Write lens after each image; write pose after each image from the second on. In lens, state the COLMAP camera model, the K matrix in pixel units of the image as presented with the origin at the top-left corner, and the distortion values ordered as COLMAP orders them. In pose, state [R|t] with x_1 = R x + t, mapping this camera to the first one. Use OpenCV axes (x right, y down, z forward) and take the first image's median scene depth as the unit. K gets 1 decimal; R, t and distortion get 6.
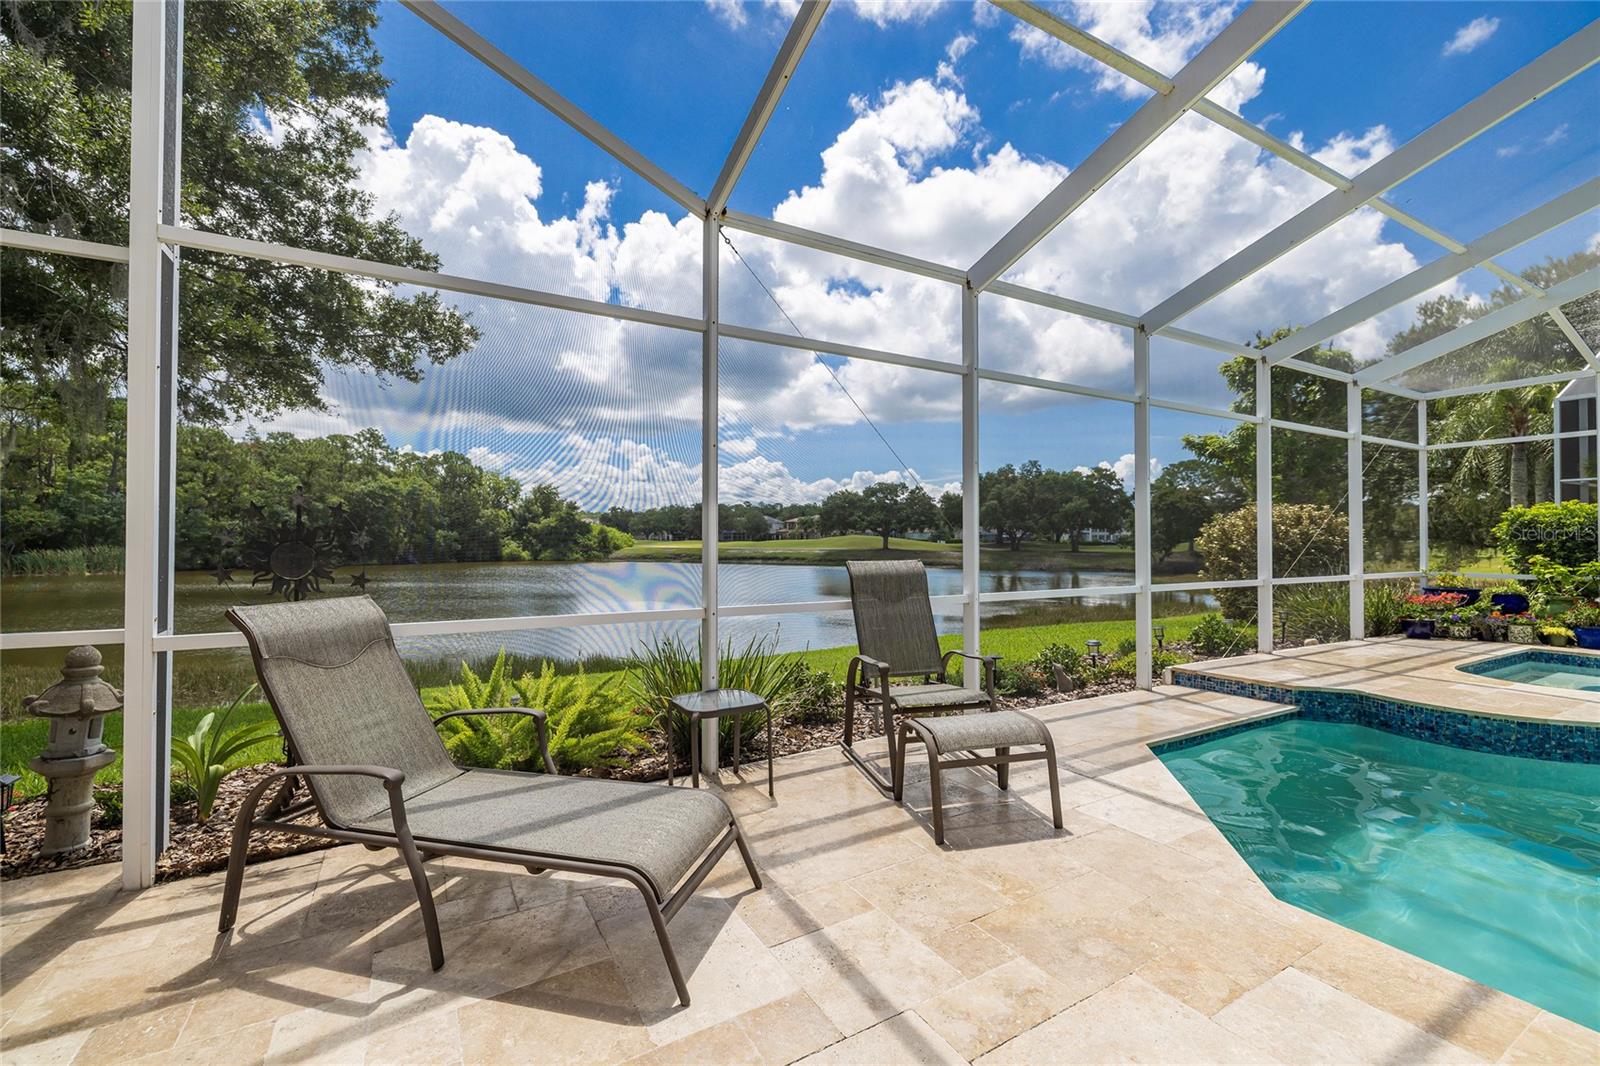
lens RADIAL K [[670.0, 0, 786.3], [0, 670.0, 532.1], [0, 0, 1]] dist [-0.001611, 0.000682]
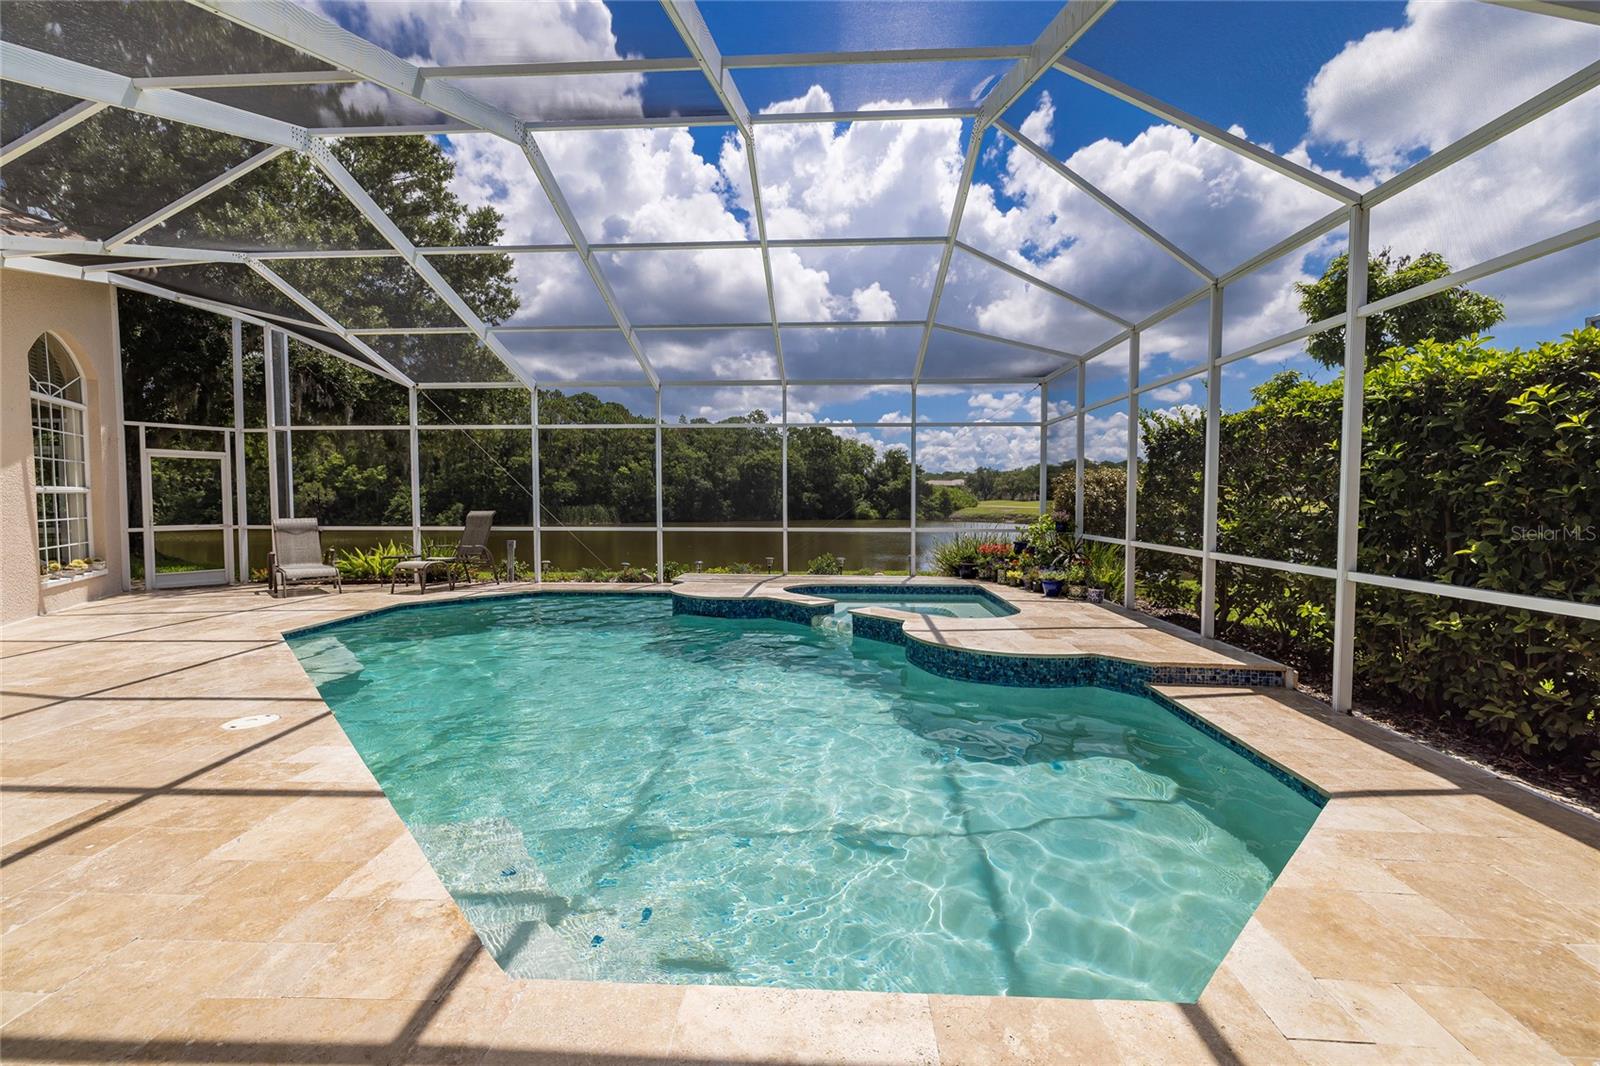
lens RADIAL K [[670.0, 0, 793.2], [0, 670.0, 524.5], [0, 0, 1]] dist [-0.001611, 0.000682]
pose [[0.844416, 0.017939, -0.535388, 0.104241], [0.007602, 0.998937, 0.045461, -0.000542], [0.535635, -0.042458, 0.843382, -0.020920]]
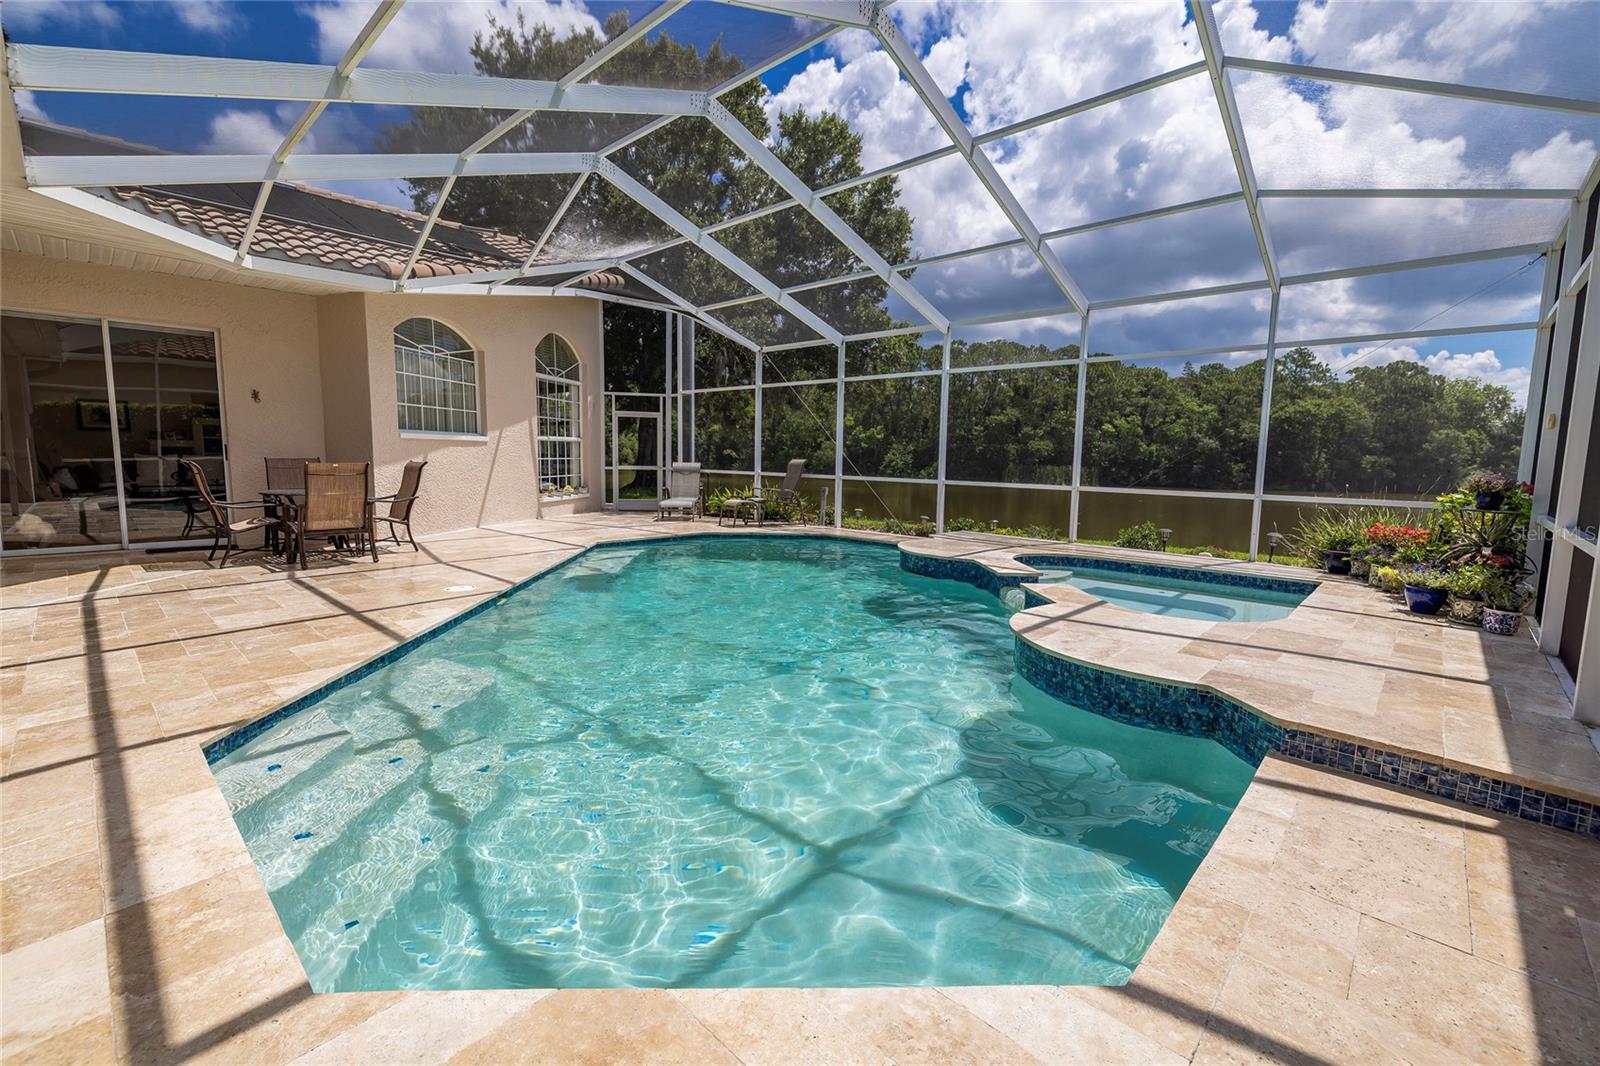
lens RADIAL K [[681.5, 0, 792.0], [0, 681.5, 525.3], [0, 0, 1]] dist [0.001579, -0.001615]
pose [[0.297267, 0.101739, -0.949358, 0.120609], [-0.007517, 0.994525, 0.104226, 0.000798], [0.954765, -0.023847, 0.296405, 0.005017]]
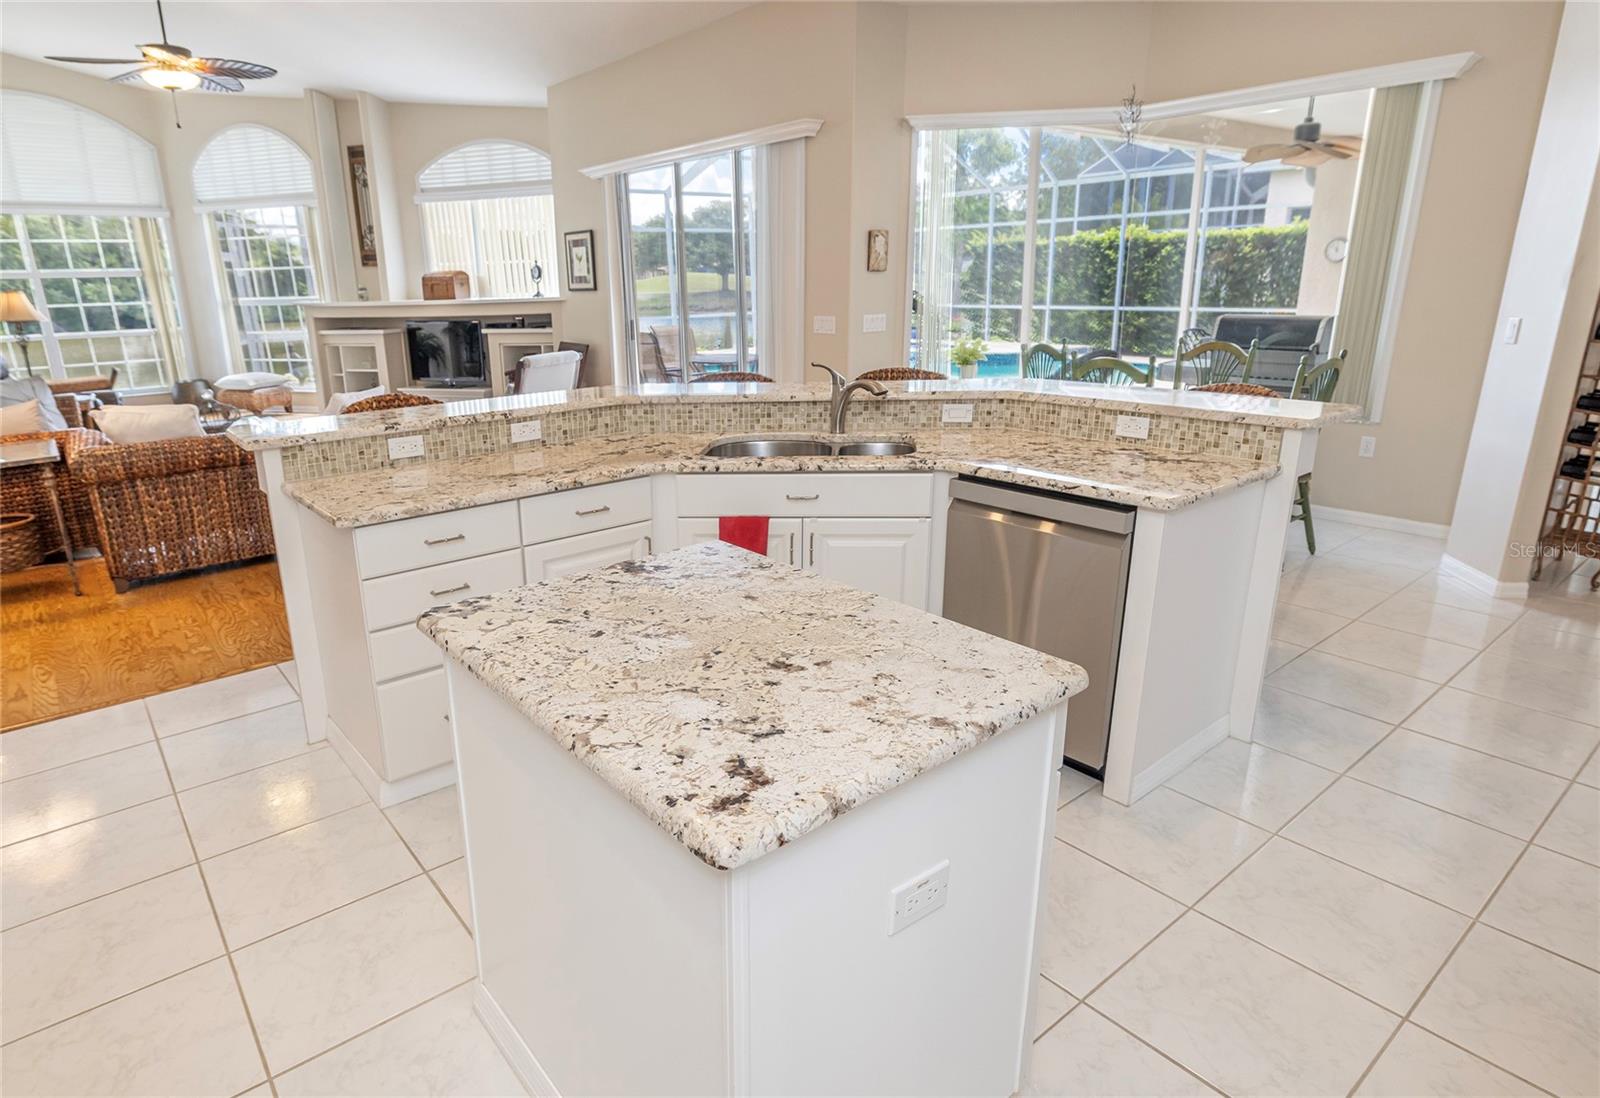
lens RADIAL K [[921.7, 0, 794.5], [0, 921.7, 557.7], [0, 0, 1]] dist [0.000833, -0.001098]
pose [[0.981909, -0.081335, 0.170993, 0.018637], [0.025696, 0.951928, 0.305242, -0.004885], [-0.187600, -0.295326, 0.936797, -0.130838]]
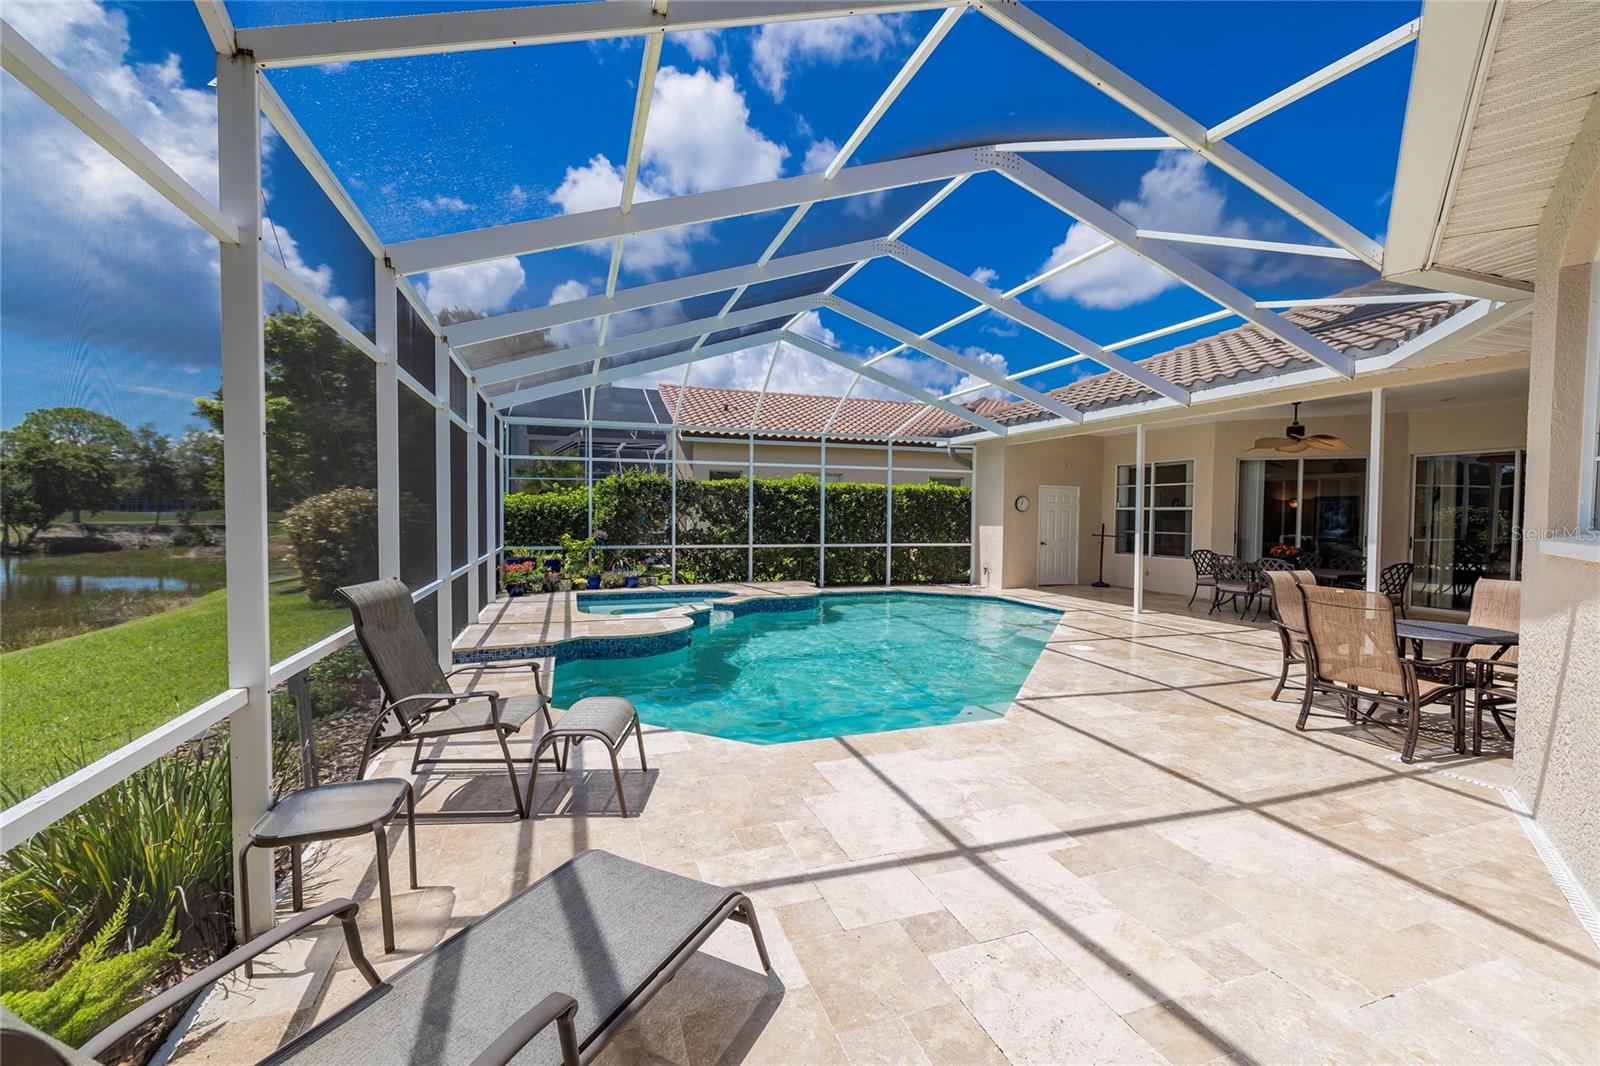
lens RADIAL K [[670.0, 0, 795.6], [0, 670.0, 531.8], [0, 0, 1]] dist [-0.001611, 0.000682]
pose [[0.173138, -0.030114, 0.984437, -0.024741], [-0.017688, 0.999276, 0.033679, -0.002516], [-0.984739, -0.023243, 0.172480, 0.014102]]
